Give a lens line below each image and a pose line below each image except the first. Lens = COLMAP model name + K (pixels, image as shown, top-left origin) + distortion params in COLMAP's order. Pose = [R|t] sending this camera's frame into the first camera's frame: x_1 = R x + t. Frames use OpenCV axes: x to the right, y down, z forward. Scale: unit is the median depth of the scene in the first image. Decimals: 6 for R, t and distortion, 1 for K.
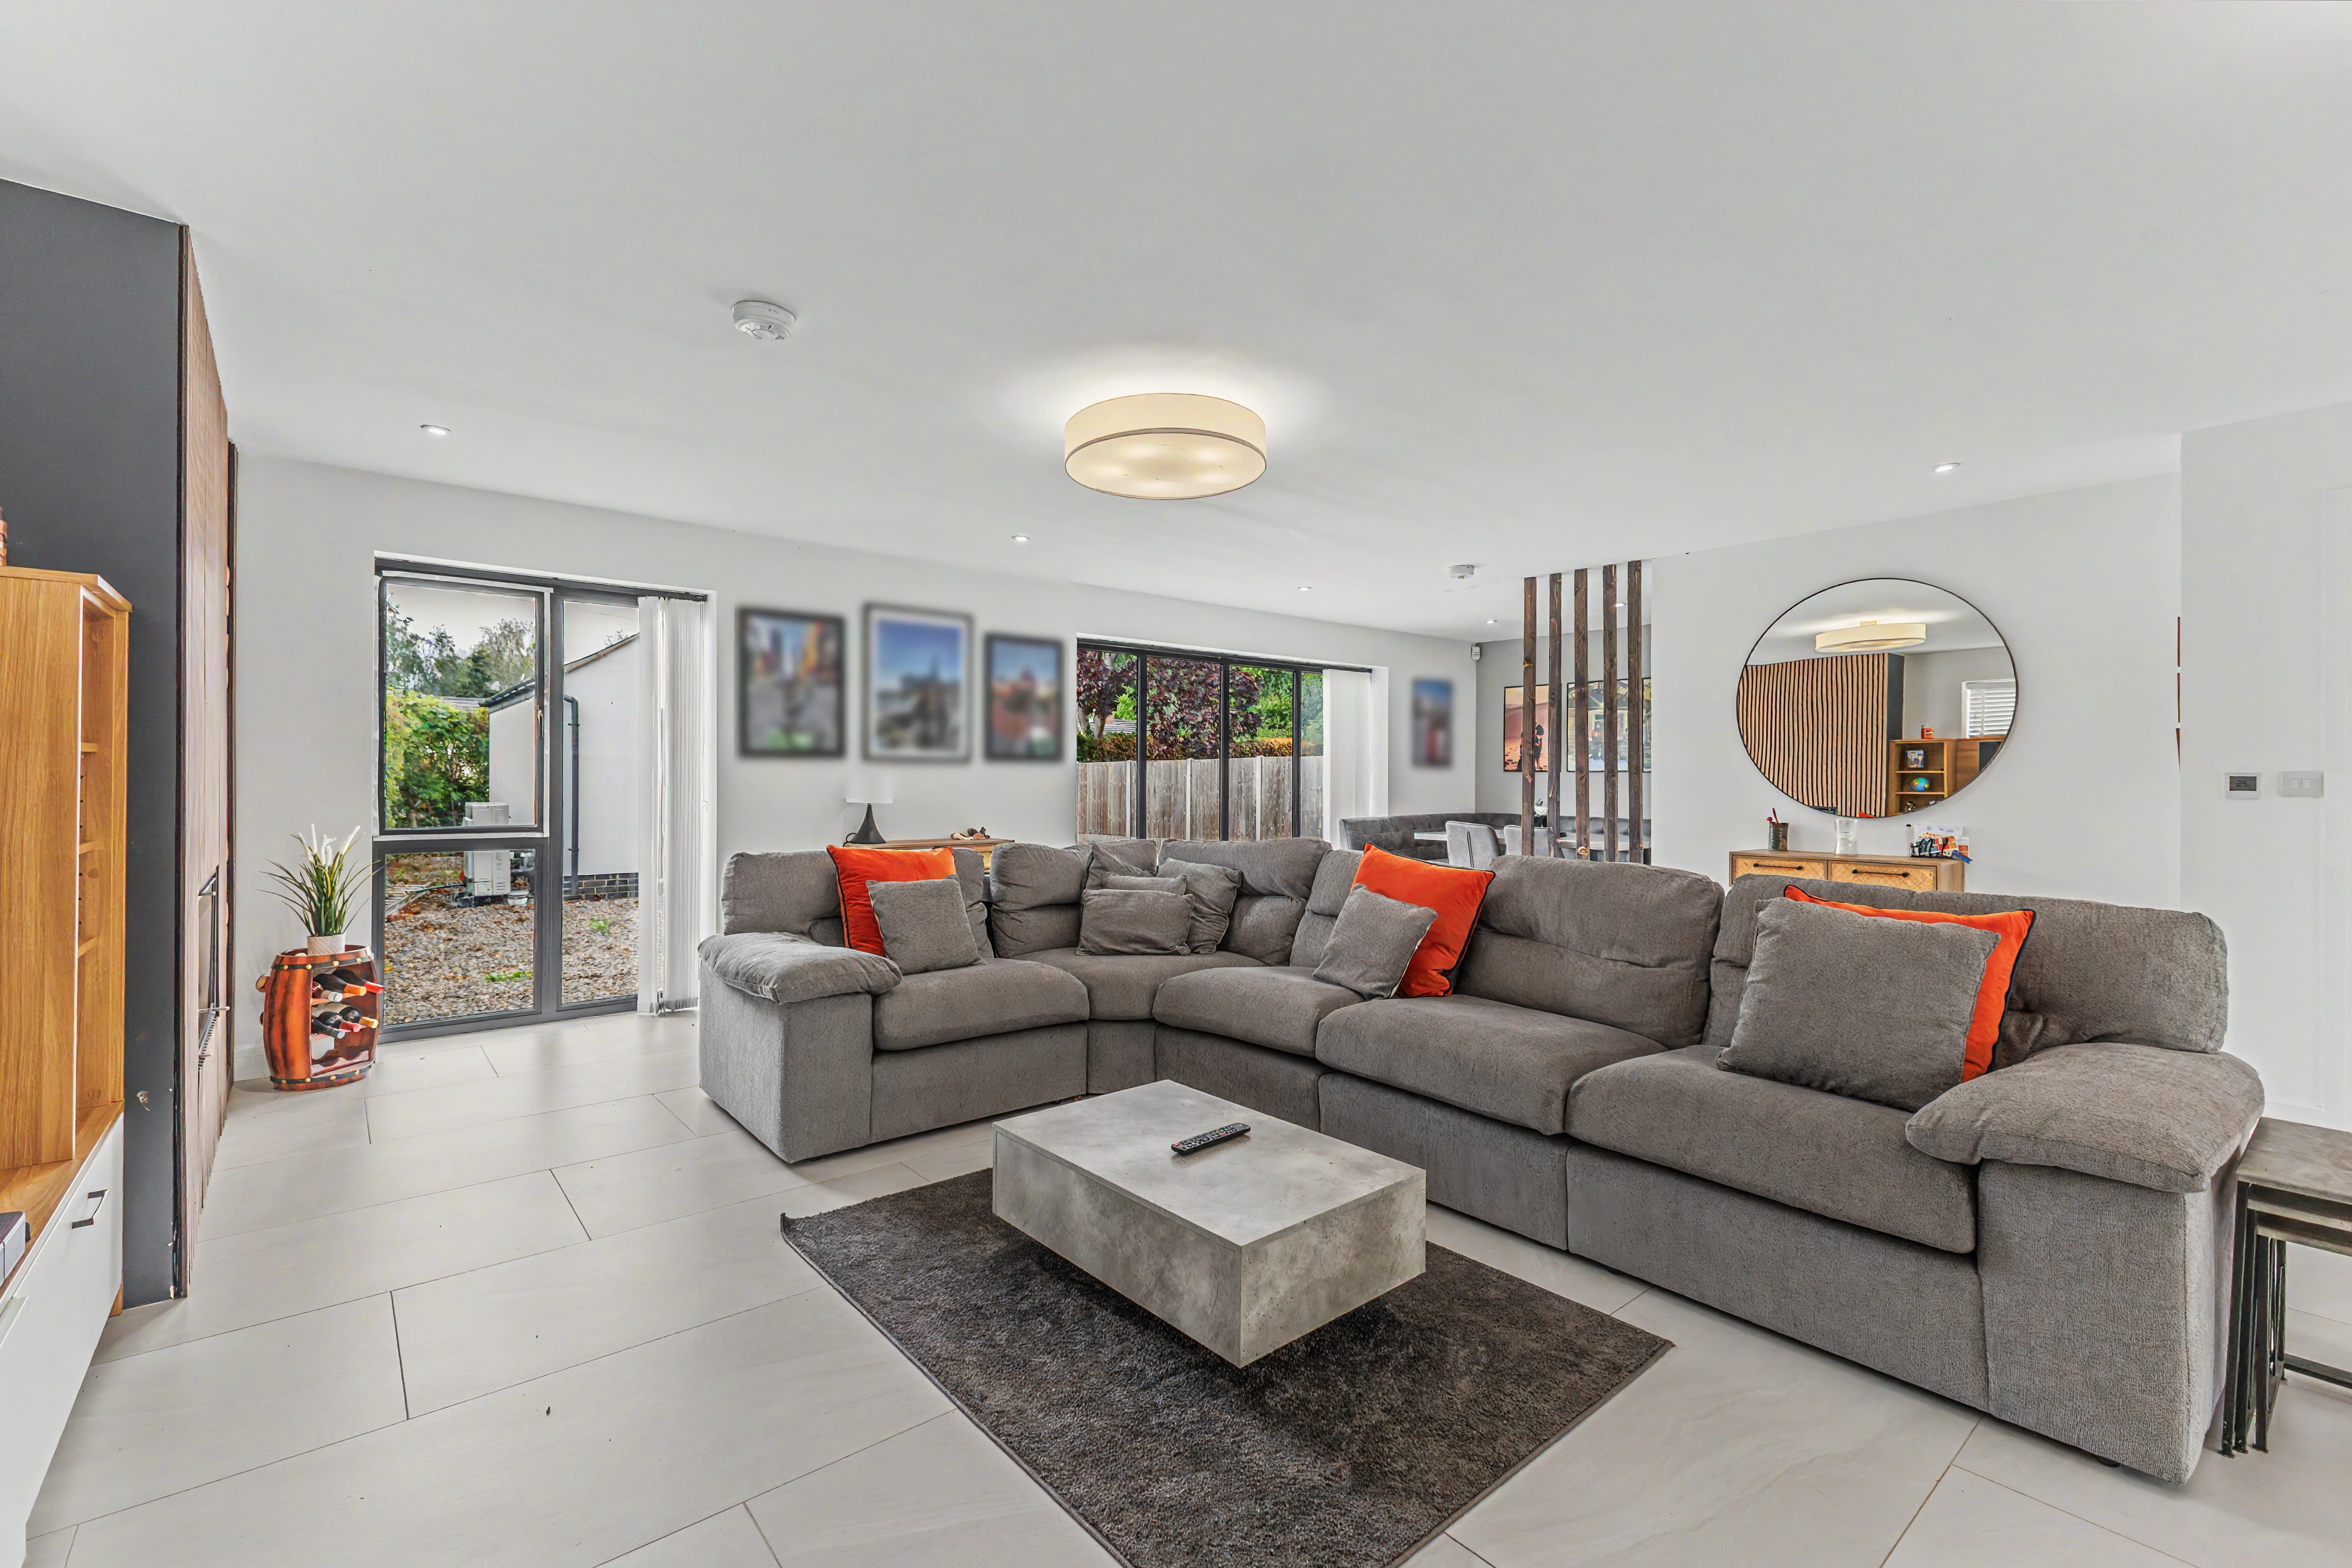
lens RADIAL K [[1019.2, 0, 1167.0], [0, 1019.2, 779.4], [0, 0, 1]] dist [0.002409, 0.000374]
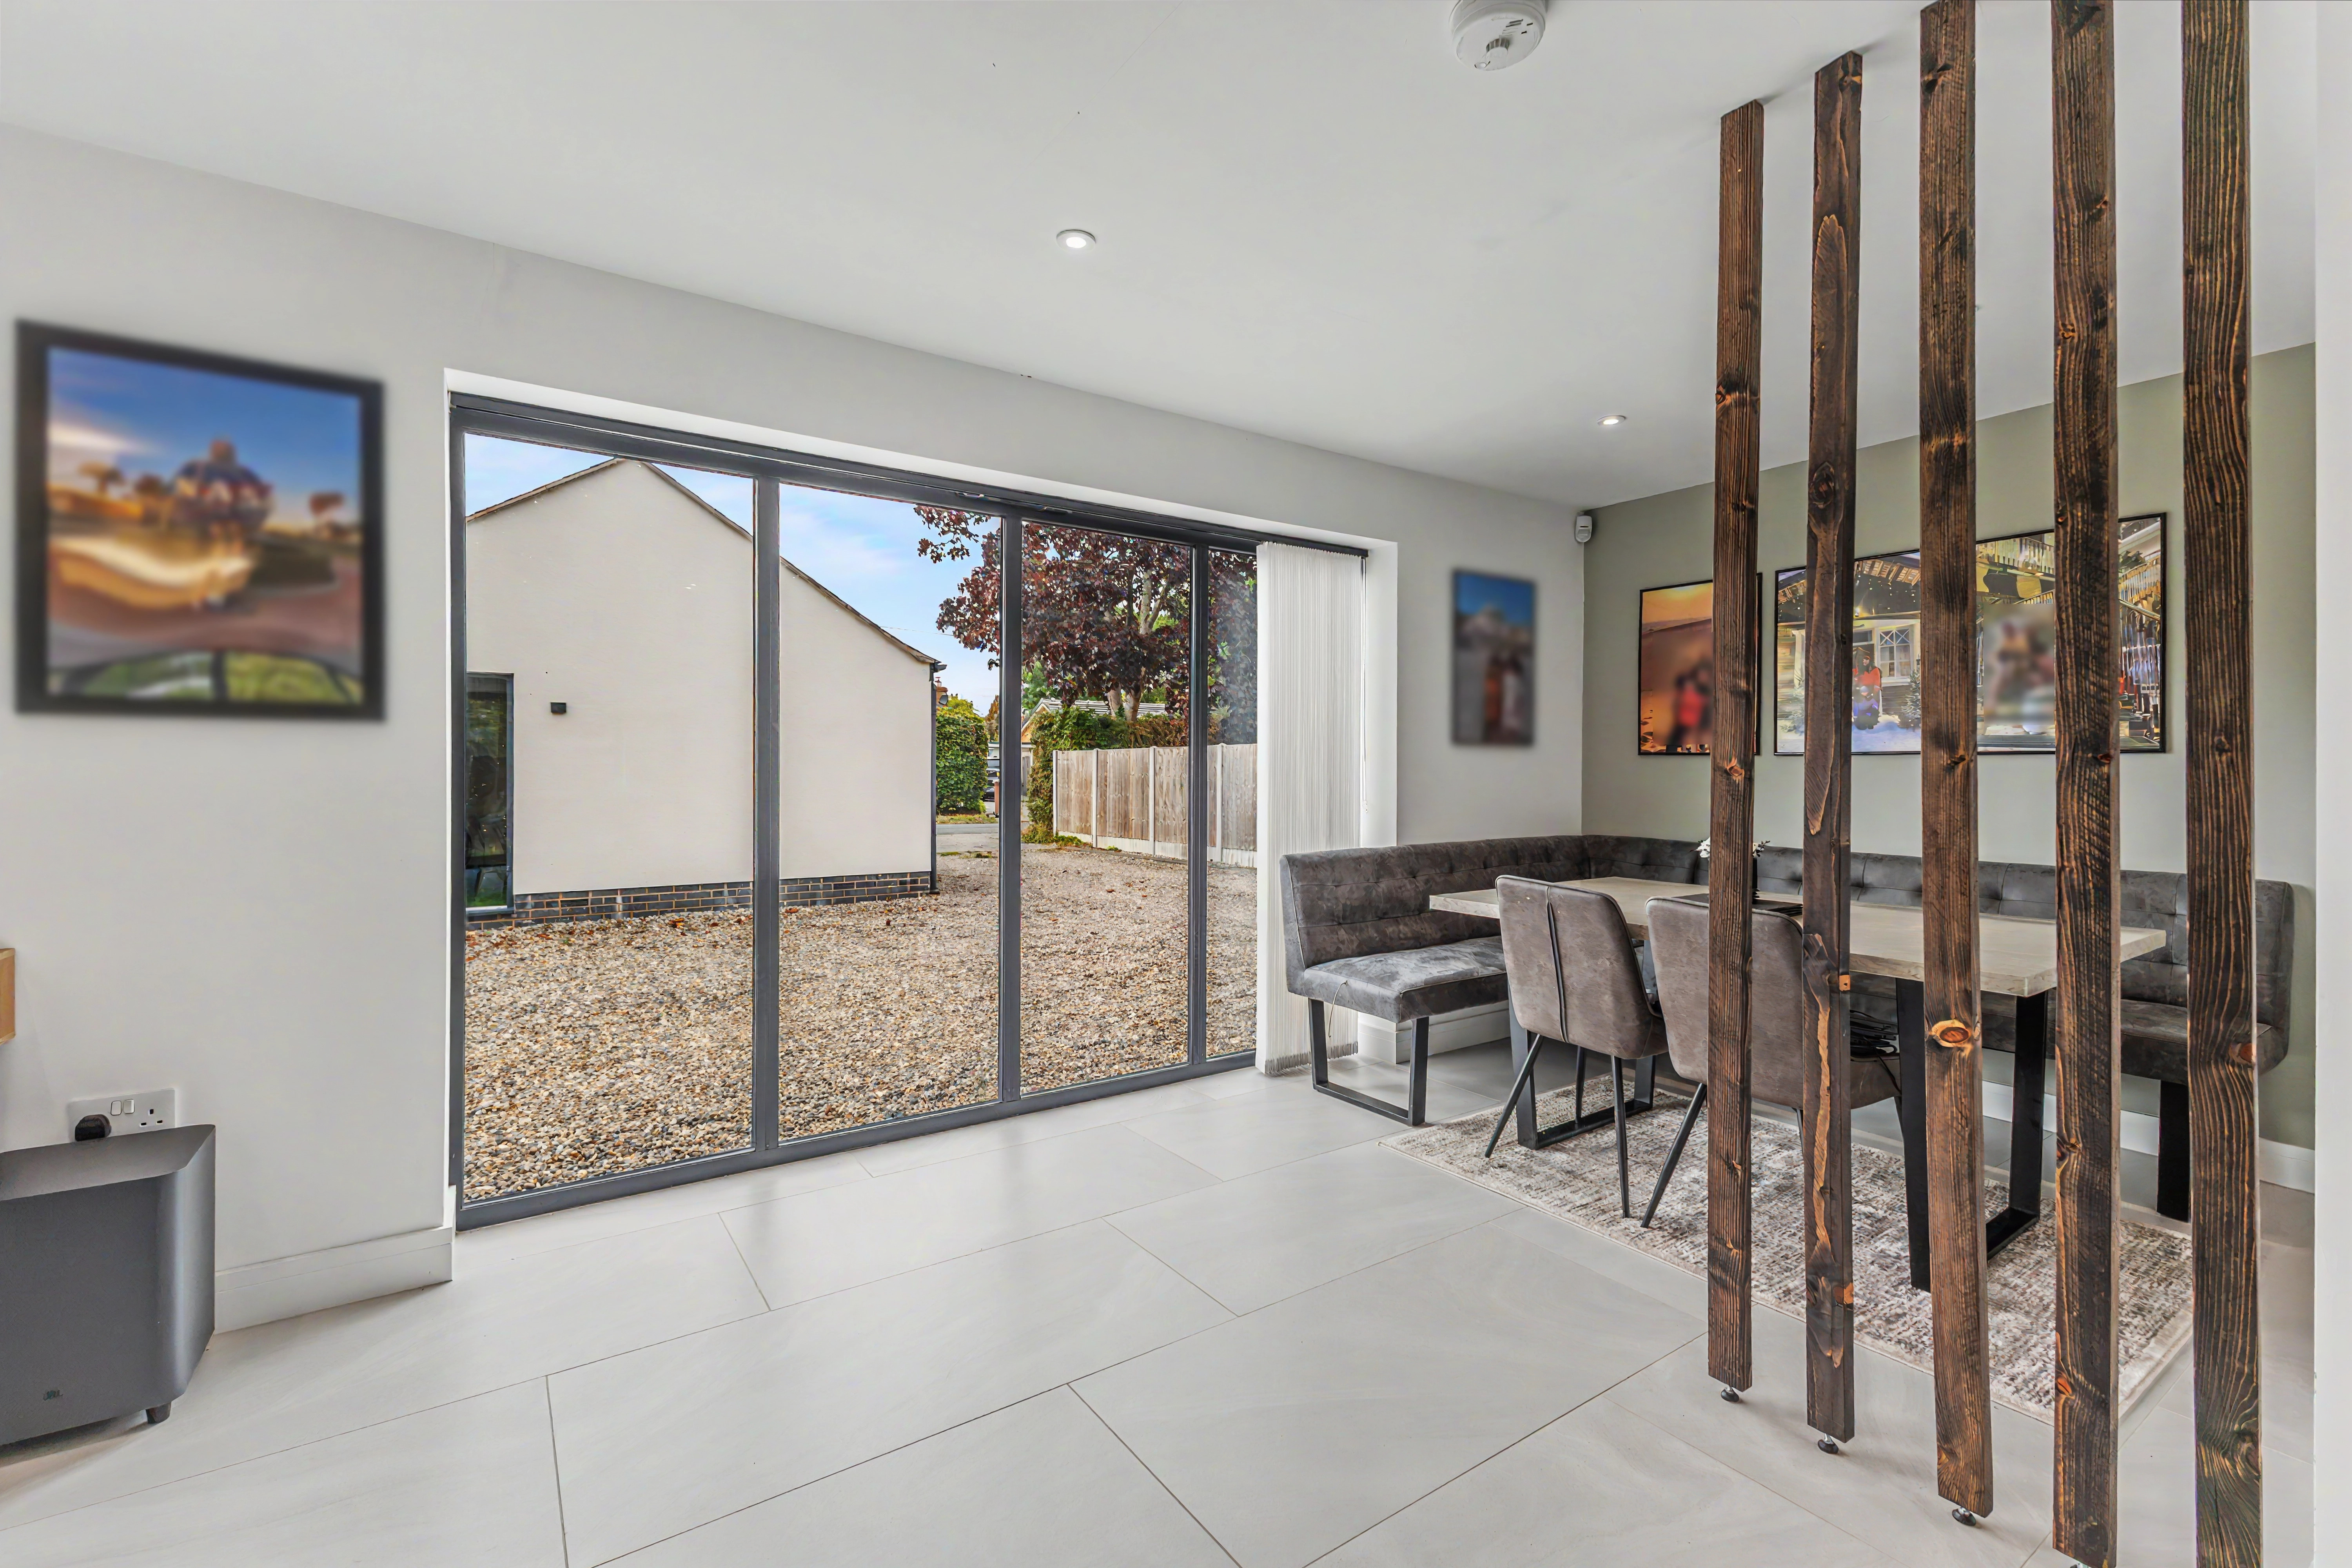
lens RADIAL K [[1019.2, 0, 1177.6], [0, 1019.2, 775.2], [0, 0, 1]] dist [0.002409, 0.000374]
pose [[0.995090, 0.001660, -0.098962, 0.160923], [-0.001188, 0.999988, 0.004835, -0.000177], [0.098969, -0.004694, 0.995079, 0.499095]]
